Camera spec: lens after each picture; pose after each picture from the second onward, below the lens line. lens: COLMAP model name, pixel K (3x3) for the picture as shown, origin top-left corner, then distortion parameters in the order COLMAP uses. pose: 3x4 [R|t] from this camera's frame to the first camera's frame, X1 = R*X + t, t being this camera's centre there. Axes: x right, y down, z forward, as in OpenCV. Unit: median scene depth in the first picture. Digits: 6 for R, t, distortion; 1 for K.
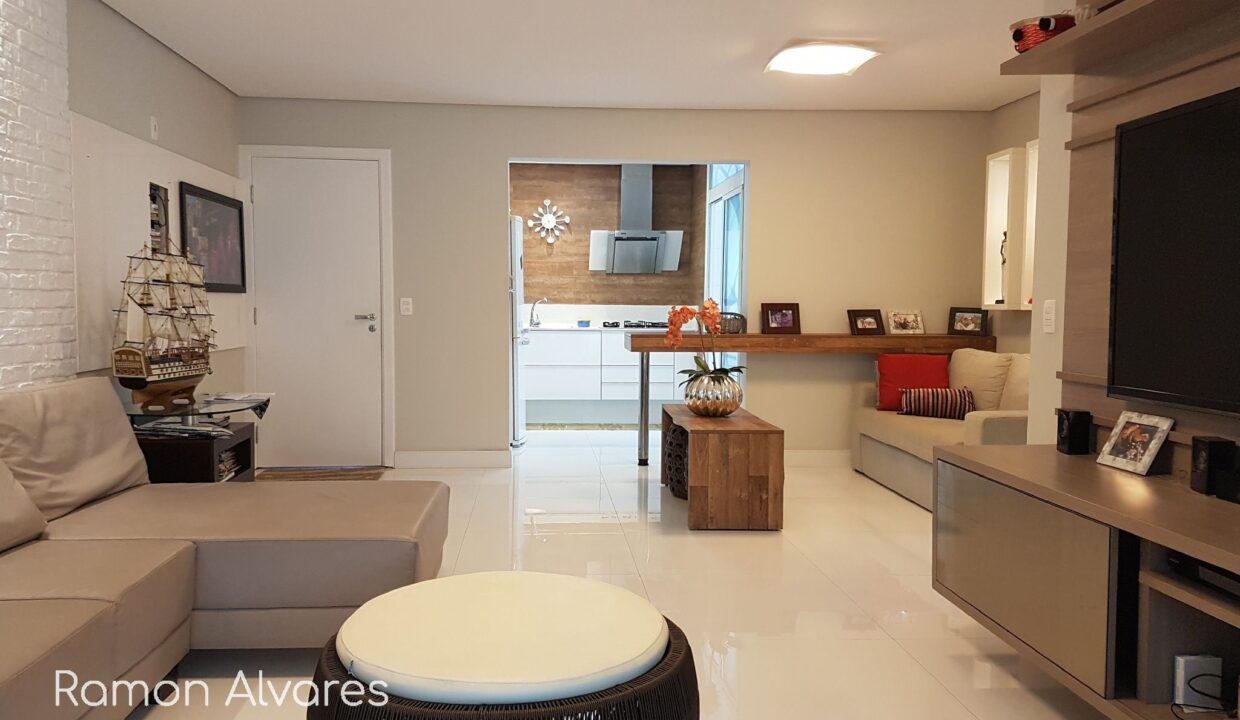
lens RADIAL K [[981.3, 0, 597.6], [0, 981.3, 365.3], [0, 0, 1]] dist [0.288550, -0.439326]
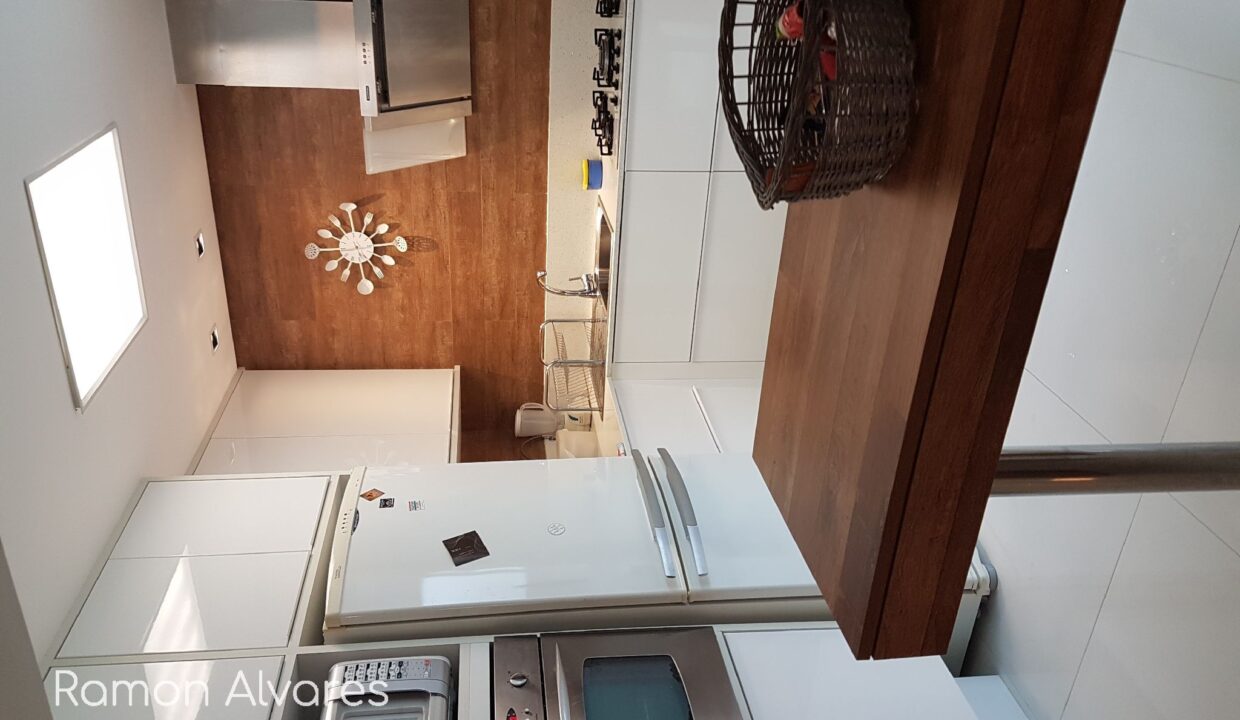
lens RADIAL K [[939.7, 0, 606.0], [0, 939.7, 388.2], [0, 0, 1]] dist [0.207446, -0.367039]
pose [[0.047950, -0.855001, -0.516406, 0.167554], [0.997497, 0.014087, 0.069298, -0.089662], [-0.051975, -0.518436, 0.853536, 0.837915]]
